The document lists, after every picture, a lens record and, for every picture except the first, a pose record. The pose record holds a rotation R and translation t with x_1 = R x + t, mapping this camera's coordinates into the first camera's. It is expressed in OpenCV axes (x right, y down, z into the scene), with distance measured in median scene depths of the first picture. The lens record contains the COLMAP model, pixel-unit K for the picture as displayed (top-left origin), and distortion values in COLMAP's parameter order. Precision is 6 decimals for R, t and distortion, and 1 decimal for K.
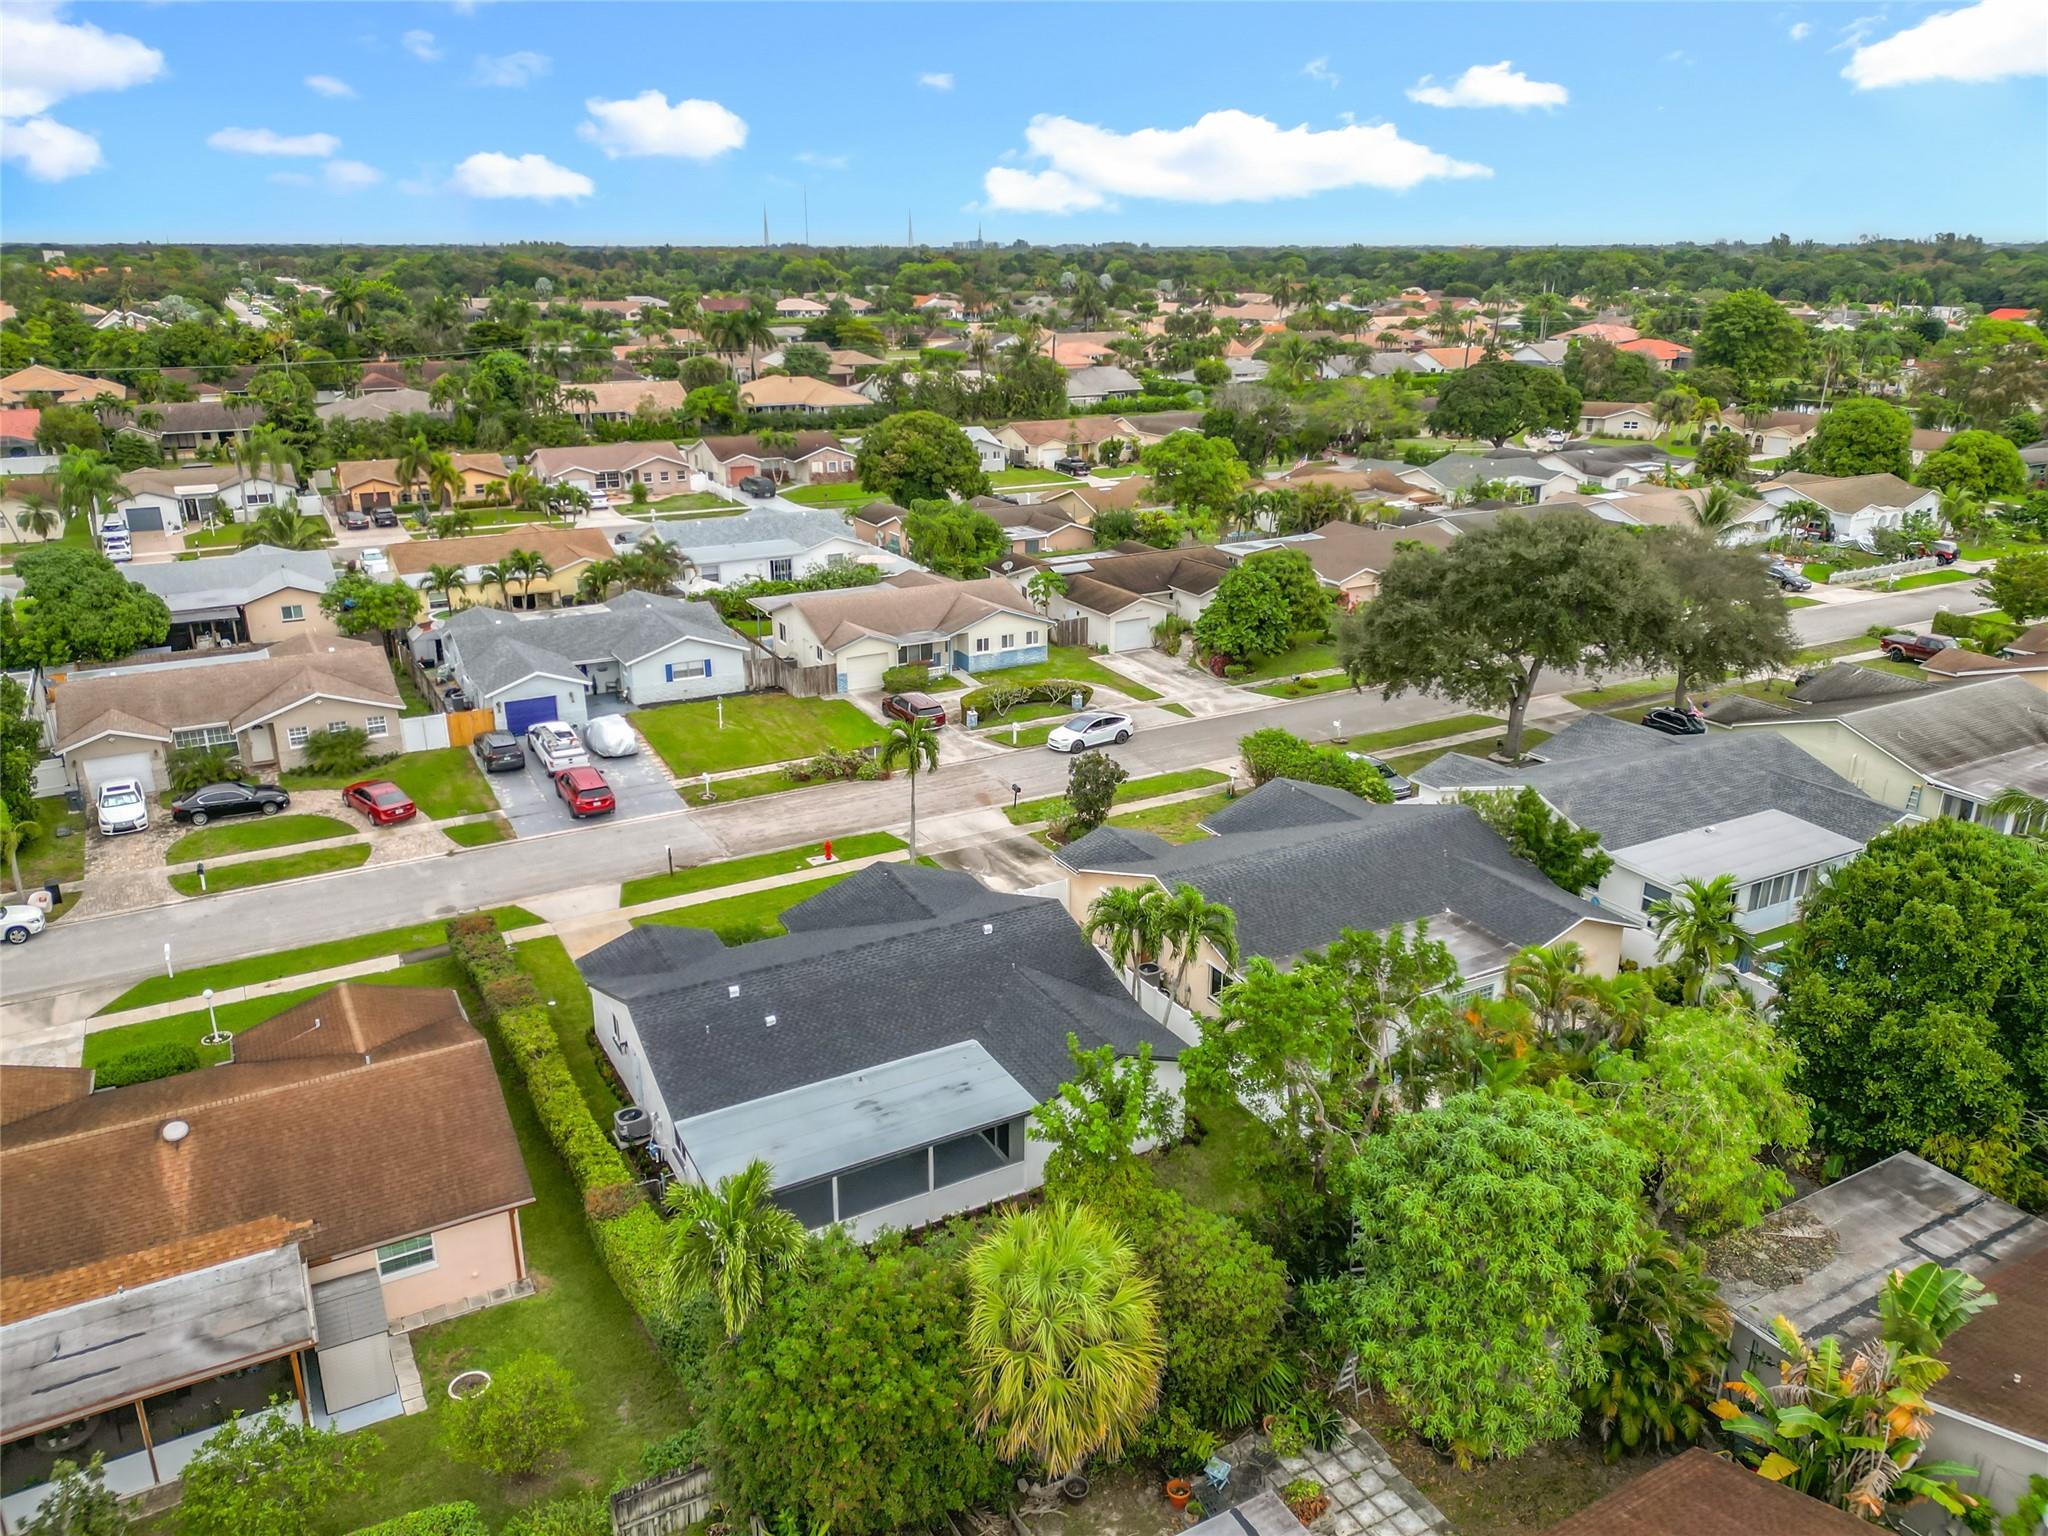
lens RADIAL K [[1472.8, 0, 1024.0], [0, 1472.8, 768.0], [0, 0, 1]] dist [0.061778, -0.079199]
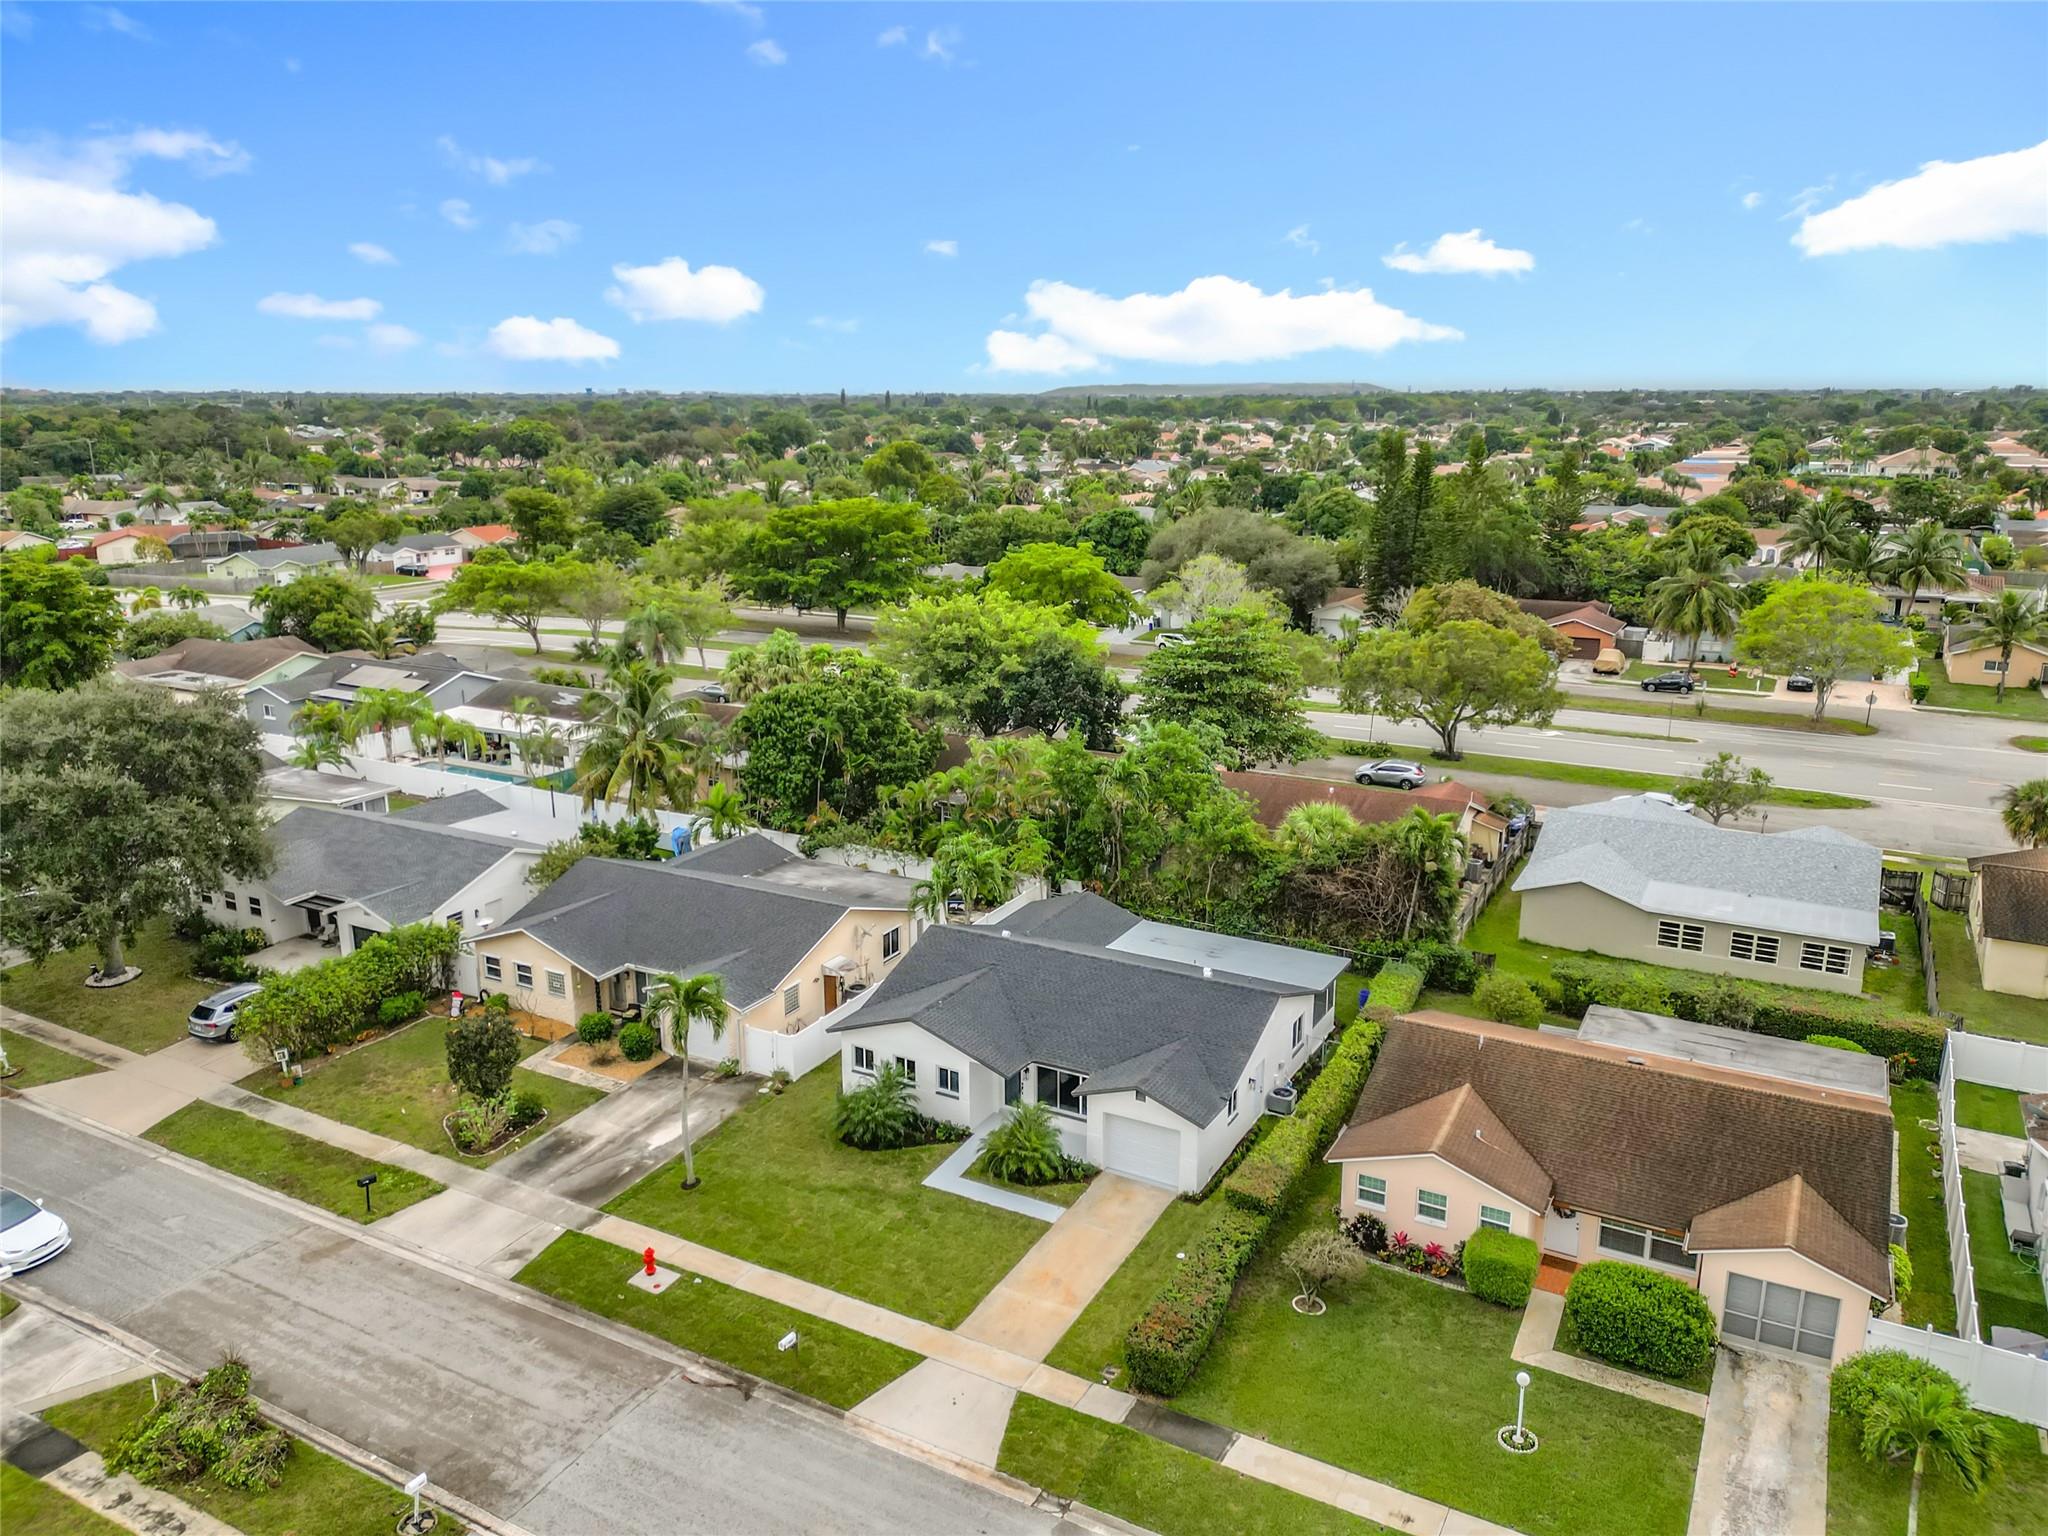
lens RADIAL K [[1463.6, 0, 1024.0], [0, 1463.6, 768.0], [0, 0, 1]] dist [0.074643, -0.089033]
pose [[-0.535042, -0.210182, 0.818263, -0.610714], [0.281410, 0.868907, 0.407197, -0.306282], [-0.796579, 0.448135, -0.405754, 0.872716]]
